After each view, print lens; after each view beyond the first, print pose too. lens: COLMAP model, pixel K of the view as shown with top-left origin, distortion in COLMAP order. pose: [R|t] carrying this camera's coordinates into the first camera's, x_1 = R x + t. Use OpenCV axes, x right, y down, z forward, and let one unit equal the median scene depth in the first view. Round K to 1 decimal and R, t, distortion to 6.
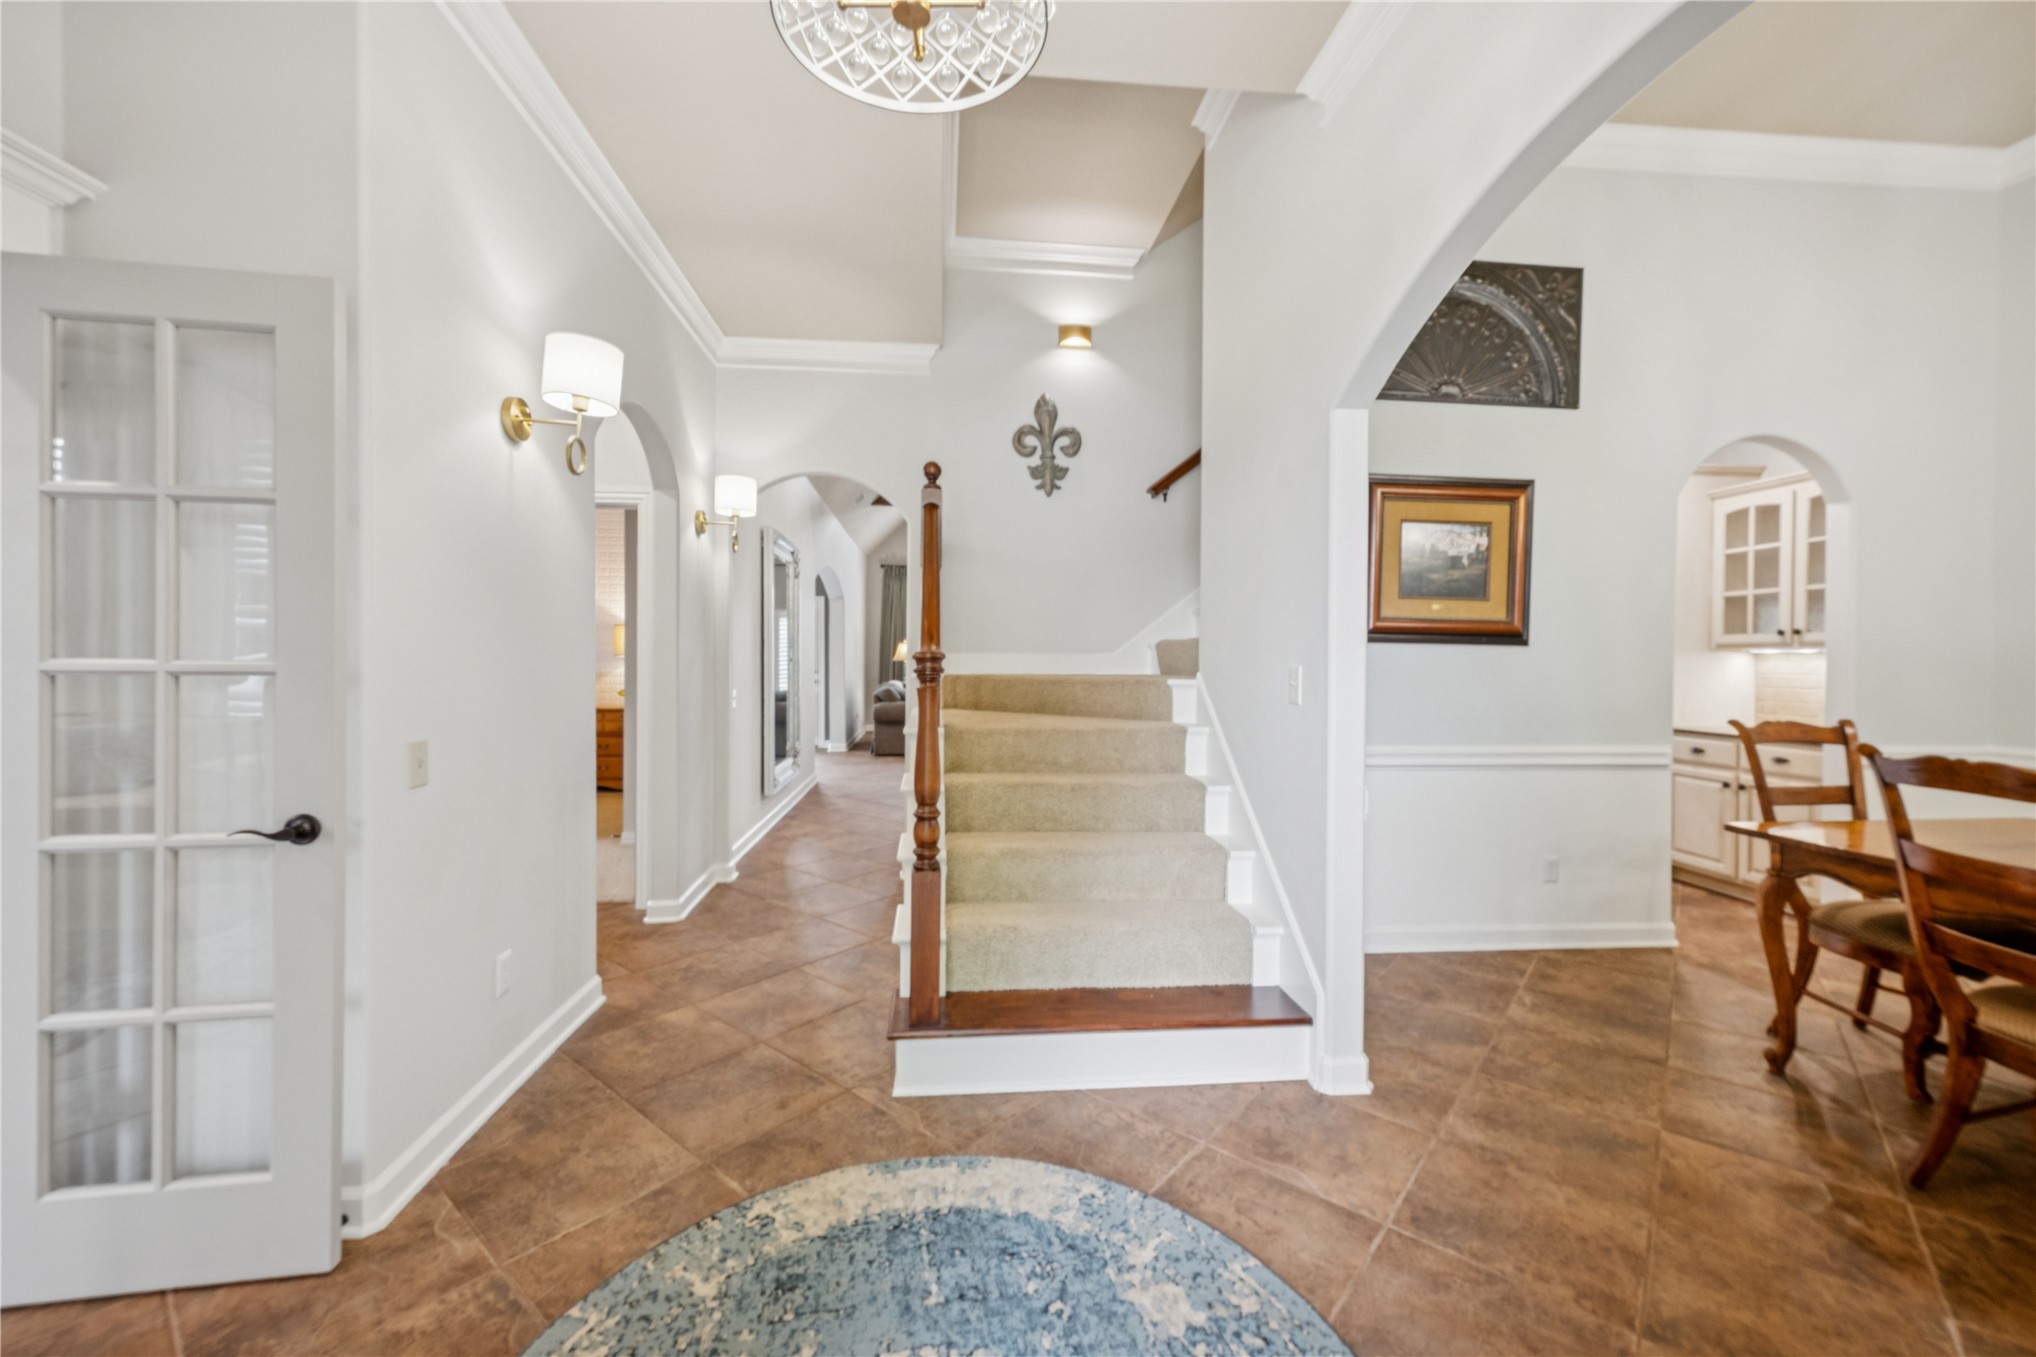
lens RADIAL K [[825.7, 0, 988.6], [0, 825.7, 667.6], [0, 0, 1]] dist [0.001143, -0.000051]
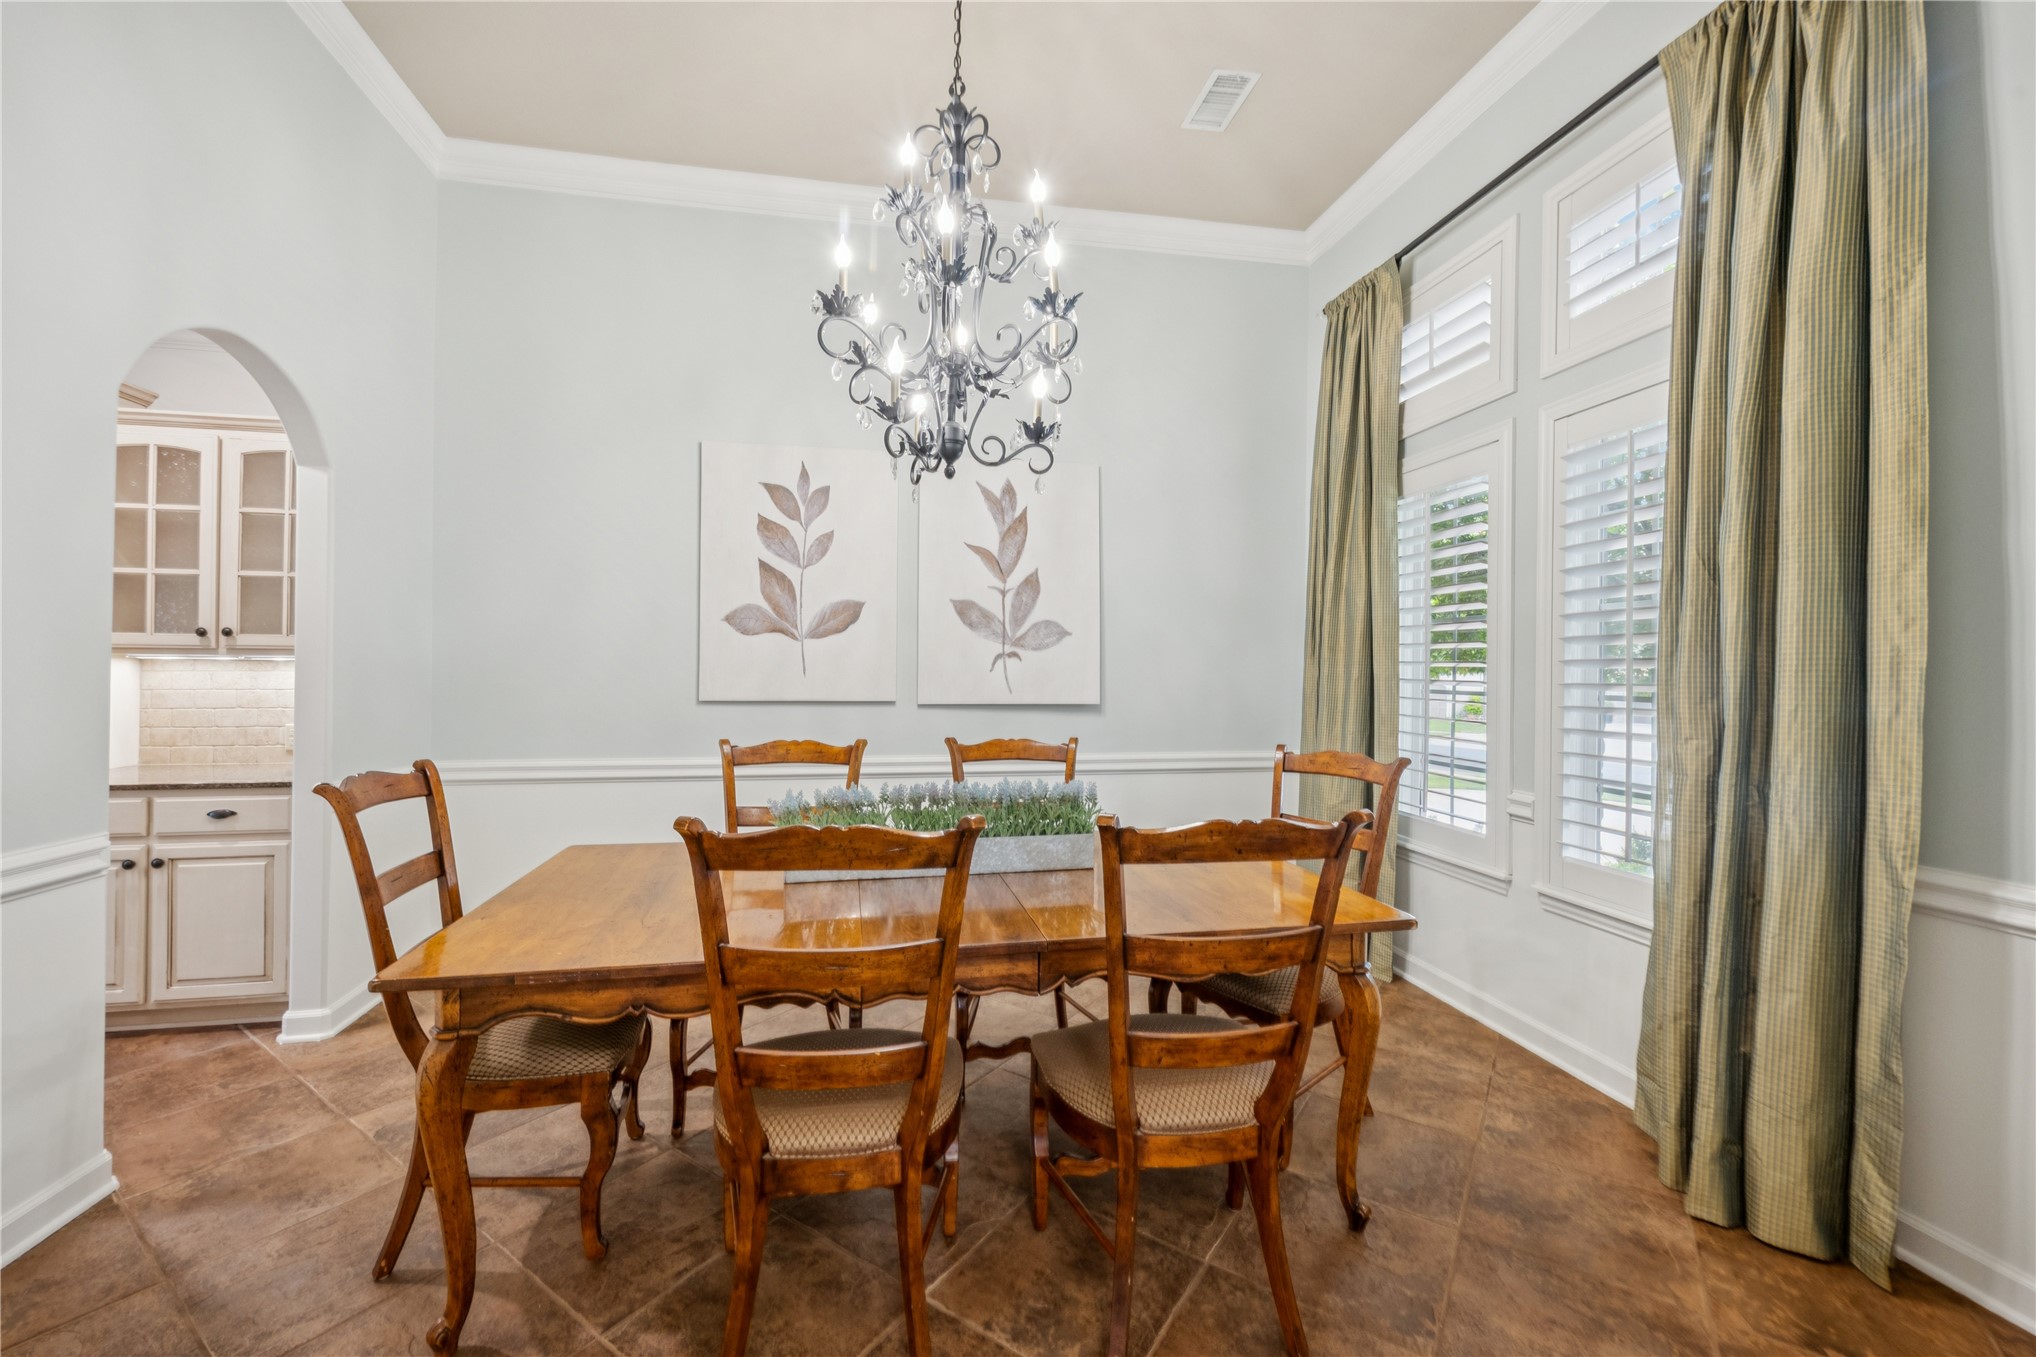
lens RADIAL K [[825.7, 0, 988.6], [0, 825.7, 667.6], [0, 0, 1]] dist [0.001143, -0.000051]
pose [[-0.091213, -0.001491, 0.995830, 0.190221], [0.005853, 0.999981, 0.002033, -0.009660], [-0.995814, 0.006014, -0.091203, 0.394089]]
